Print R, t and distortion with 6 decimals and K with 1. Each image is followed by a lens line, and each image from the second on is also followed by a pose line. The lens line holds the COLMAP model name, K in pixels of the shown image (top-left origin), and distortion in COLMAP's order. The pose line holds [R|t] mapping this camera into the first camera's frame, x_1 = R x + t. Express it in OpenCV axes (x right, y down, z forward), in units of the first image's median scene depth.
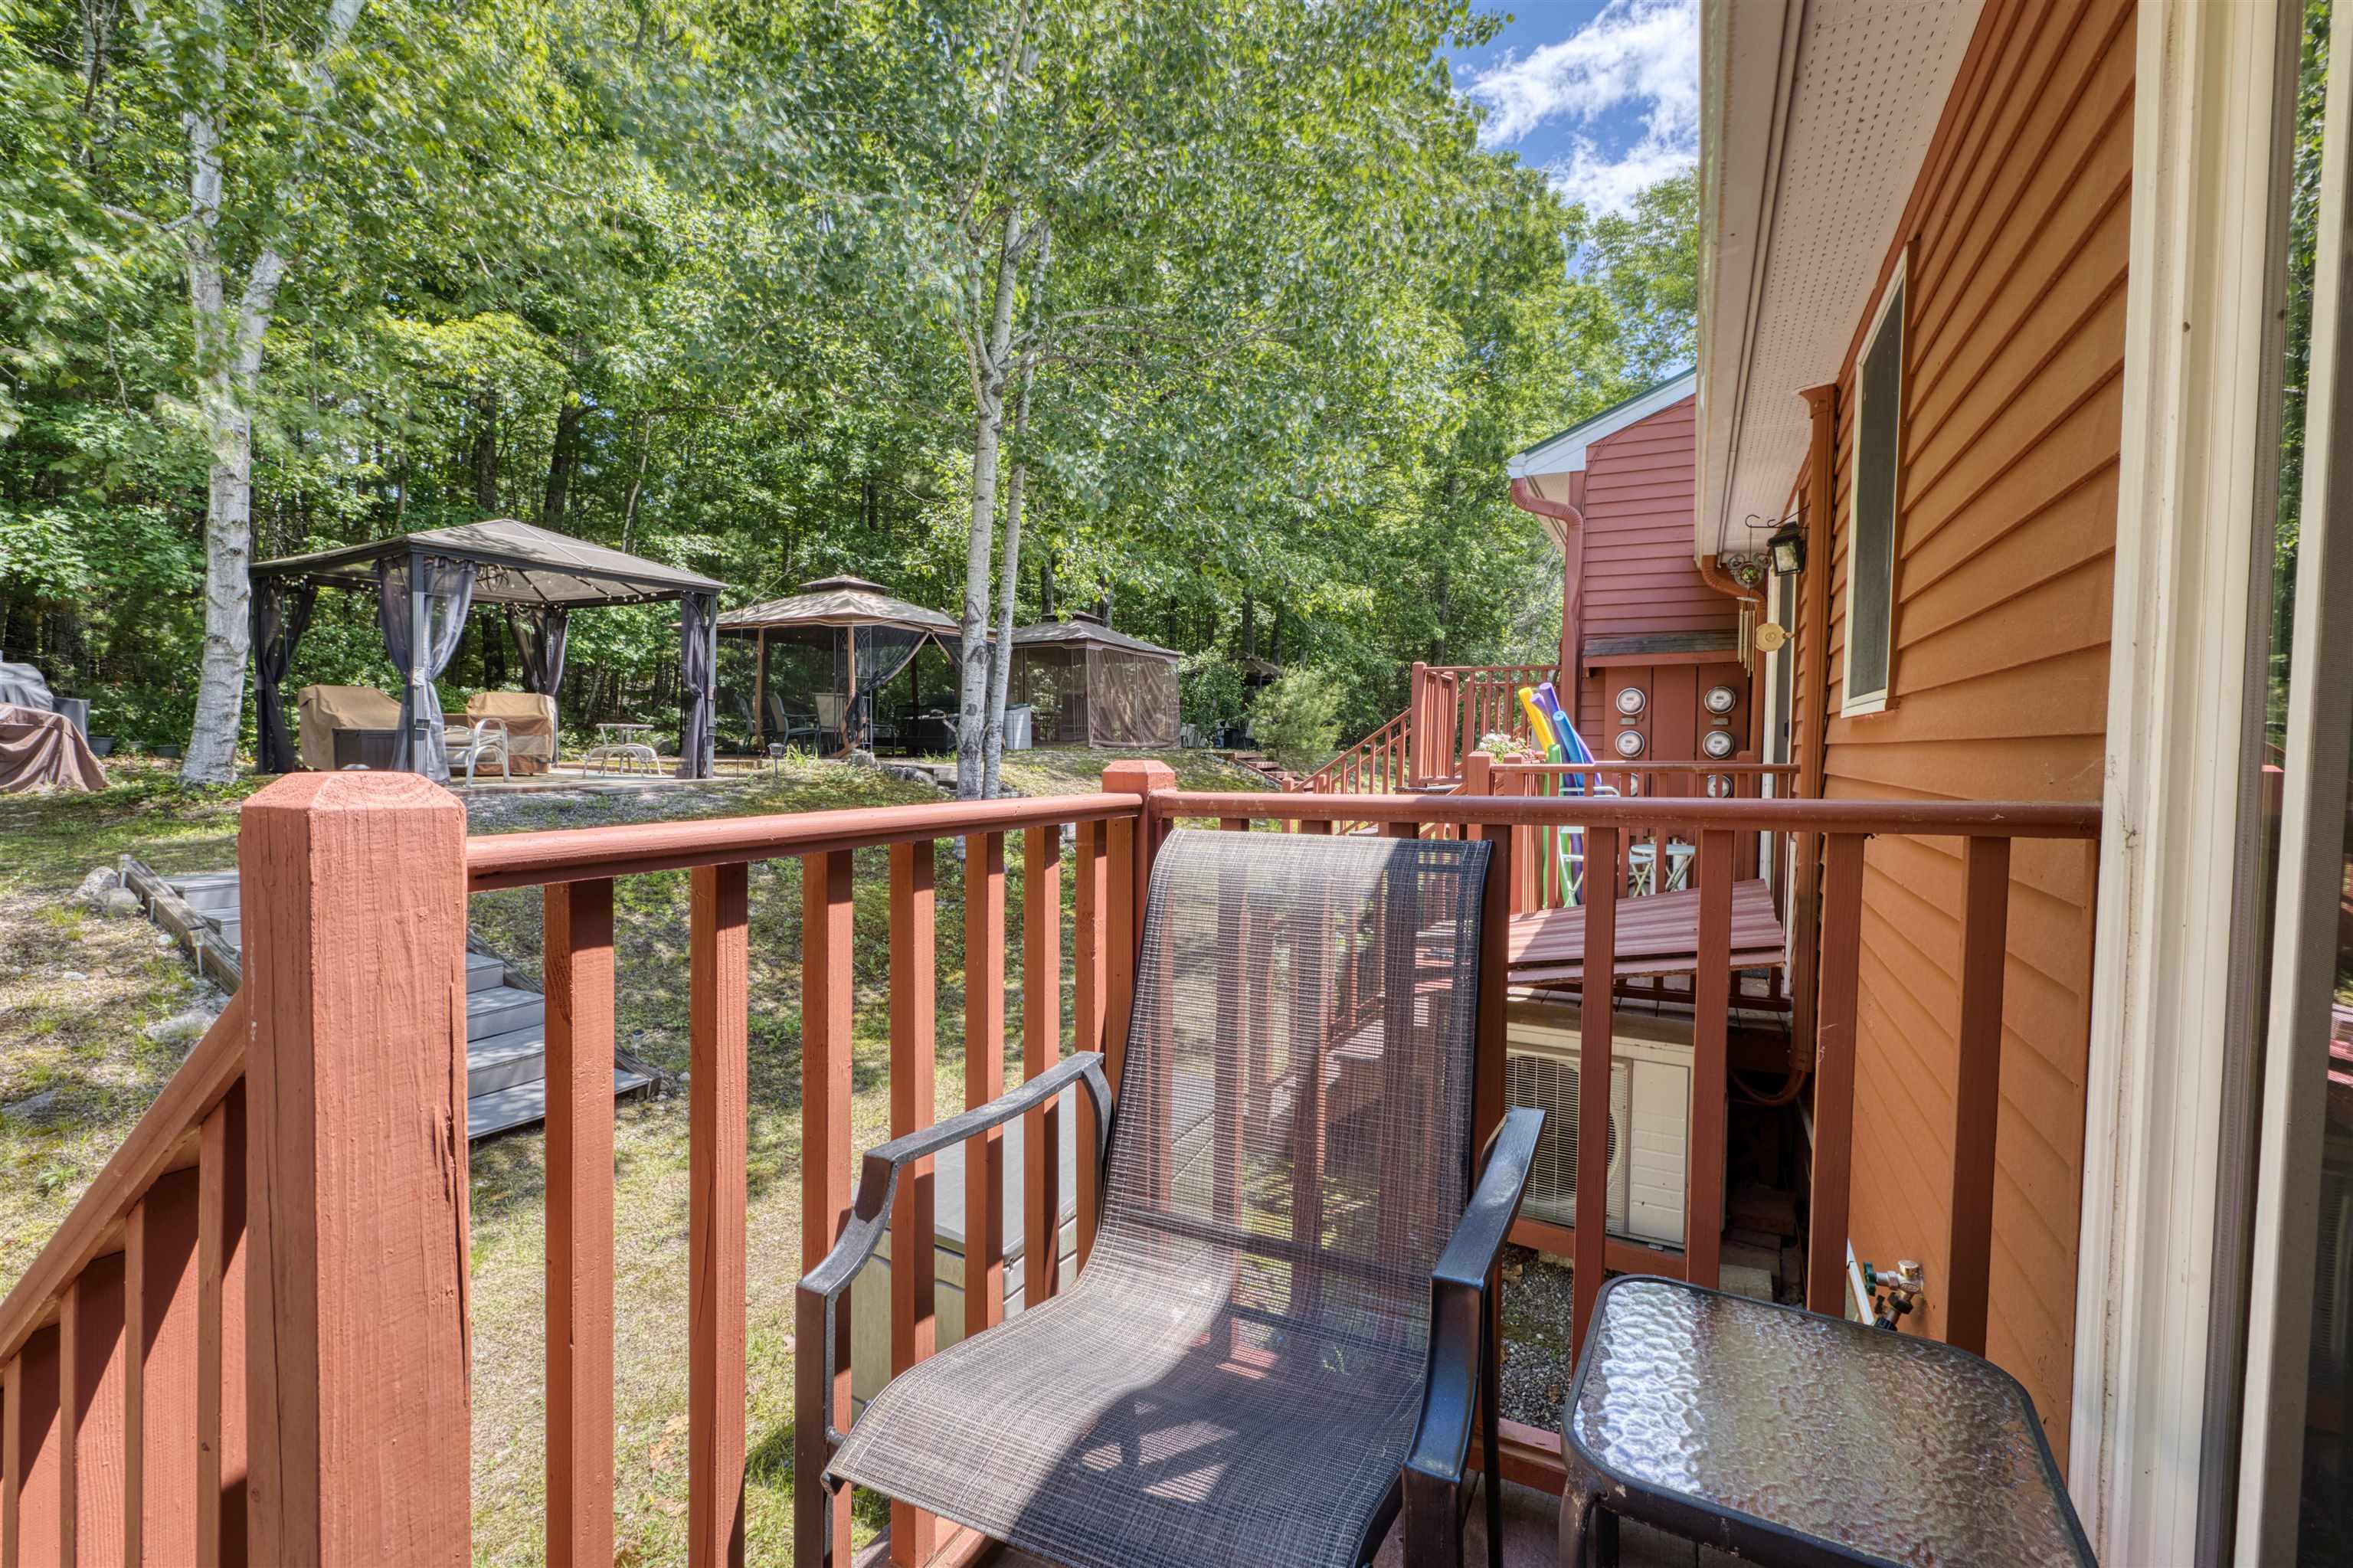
lens RADIAL K [[1011.7, 0, 1180.5], [0, 1011.7, 773.0], [0, 0, 1]] dist [0.000089, 0.000914]
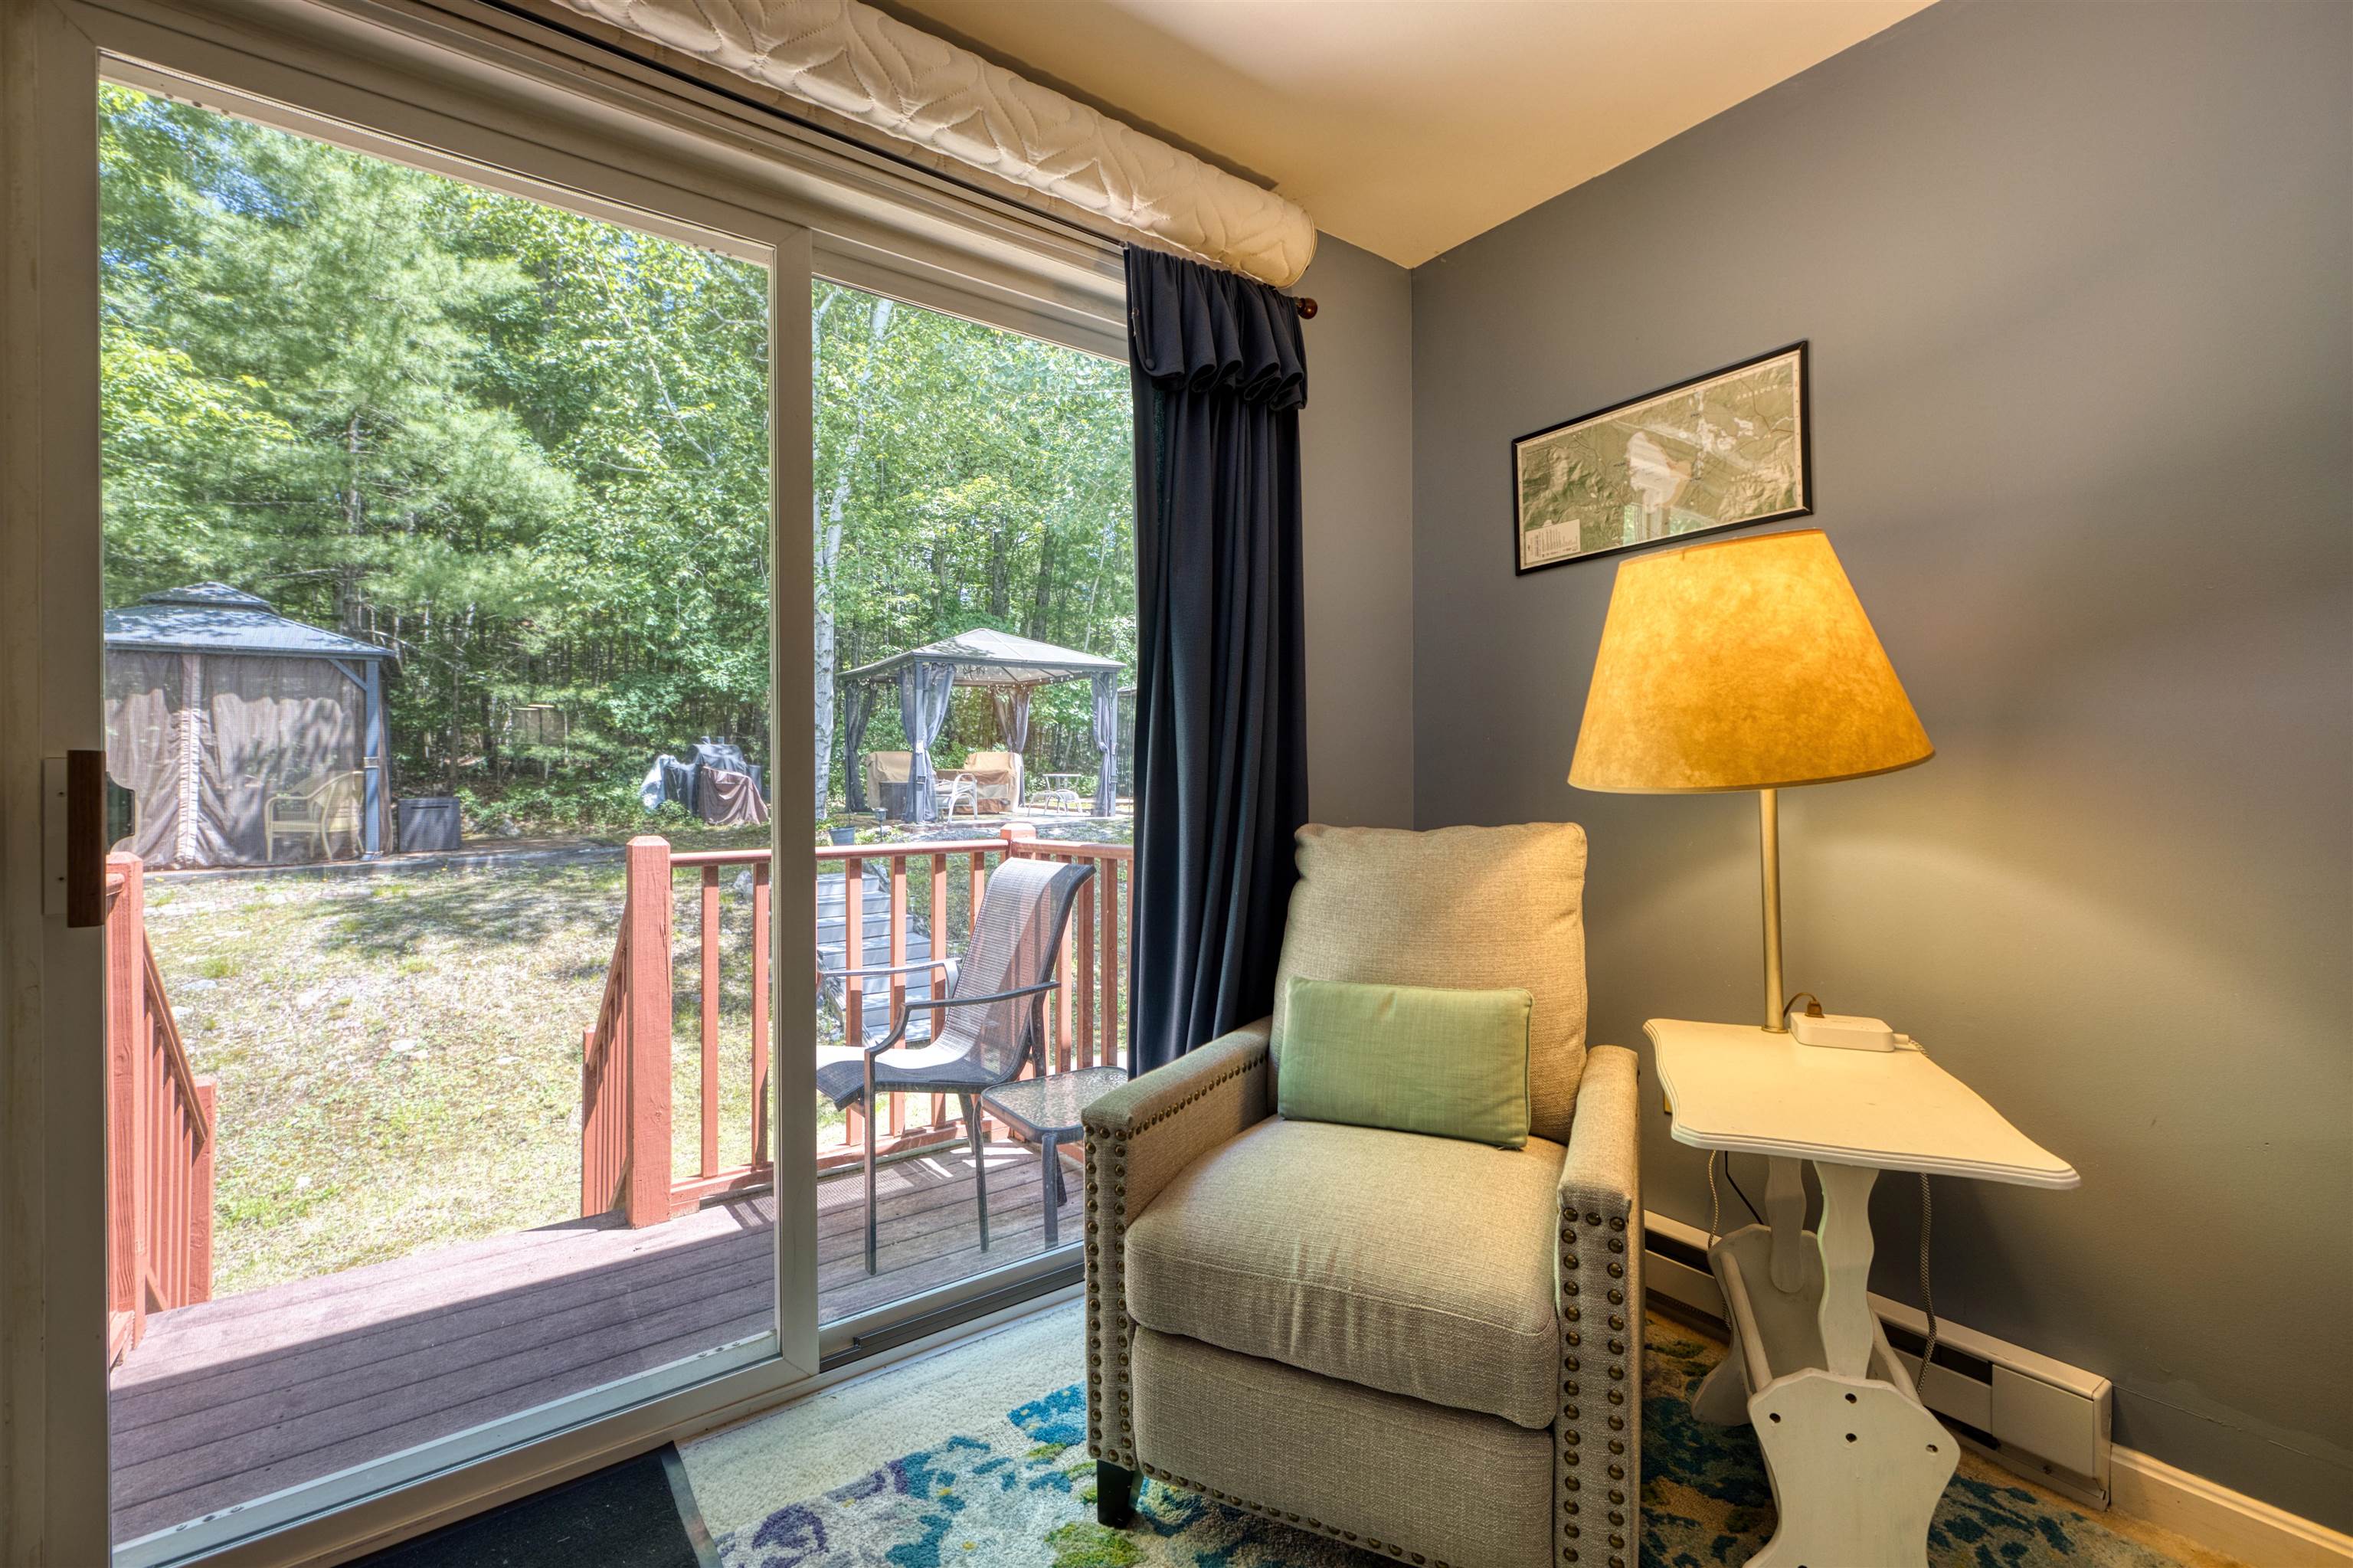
lens RADIAL K [[1011.7, 0, 1180.5], [0, 1011.7, 773.0], [0, 0, 1]] dist [0.000089, 0.000914]
pose [[0.895722, -0.017949, -0.444252, 0.202230], [0.003695, 0.999451, -0.032930, -0.007765], [0.444599, 0.027854, 0.895297, -0.116031]]
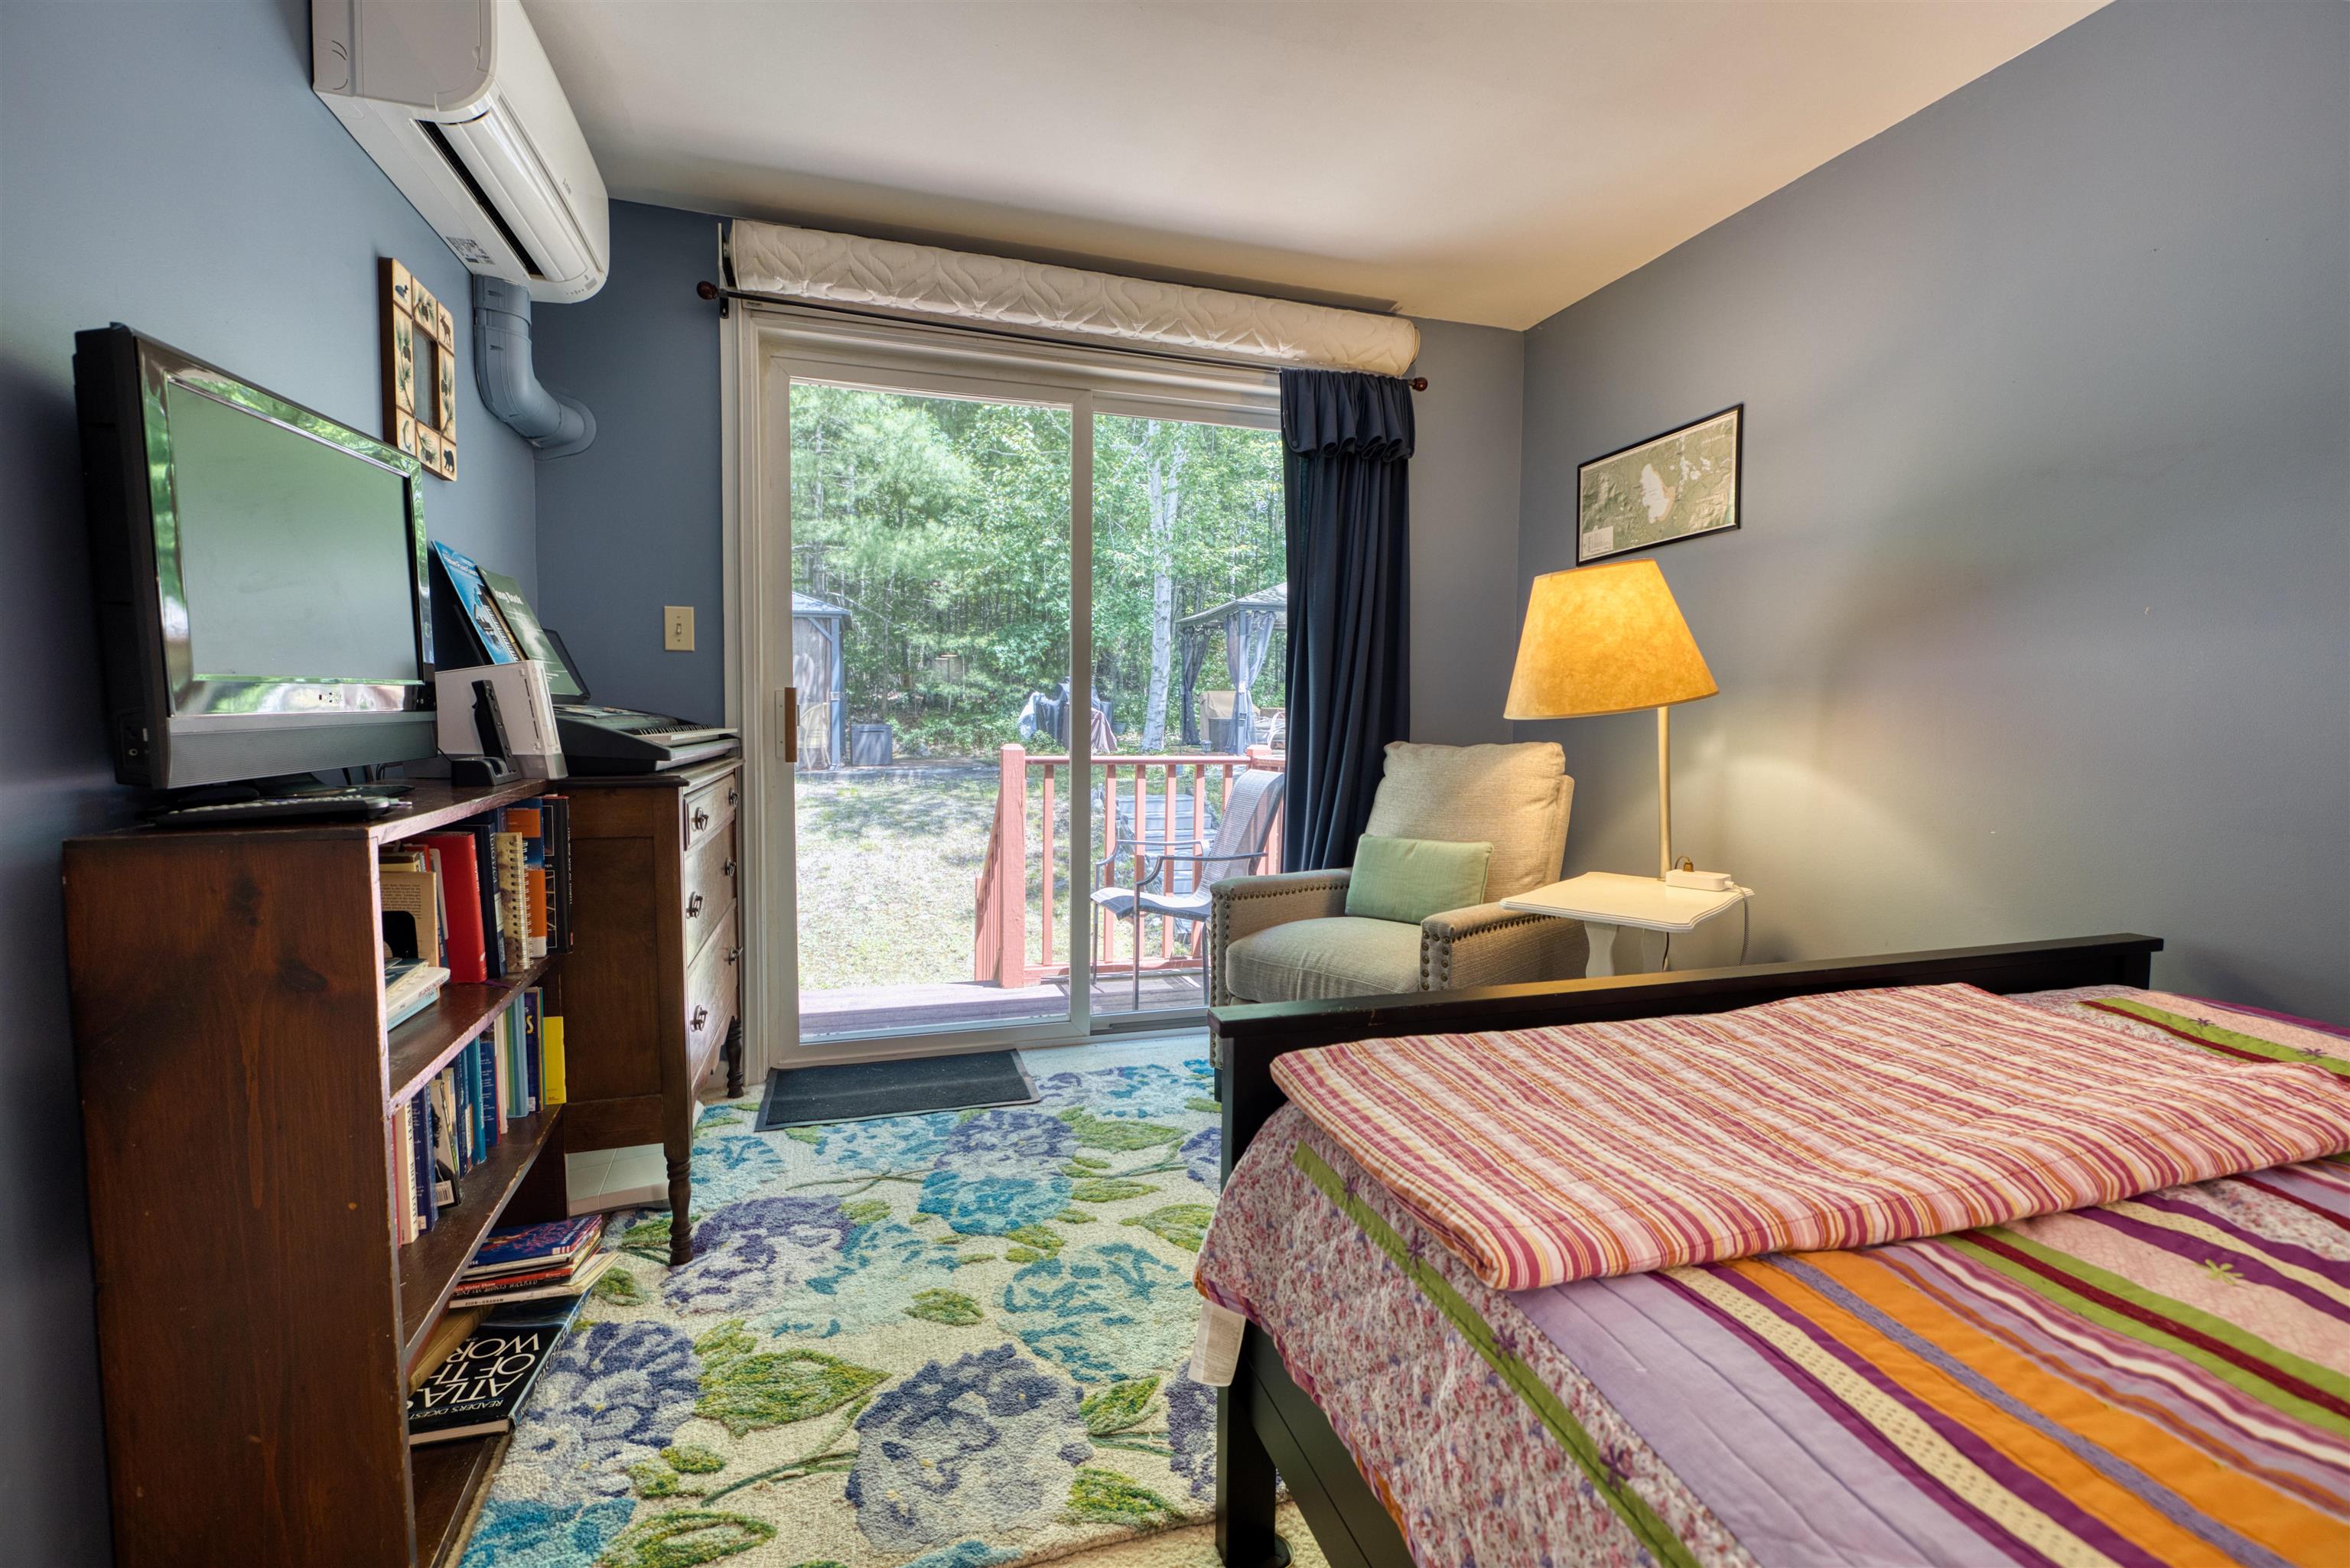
lens RADIAL K [[1014.2, 0, 1180.0], [0, 1014.2, 775.1], [0, 0, 1]] dist [0.000172, 0.001467]
pose [[0.699890, 0.037937, -0.713243, 0.301169], [-0.022567, 0.999264, 0.031007, -0.002394], [0.713894, -0.005606, 0.700231, -0.180439]]
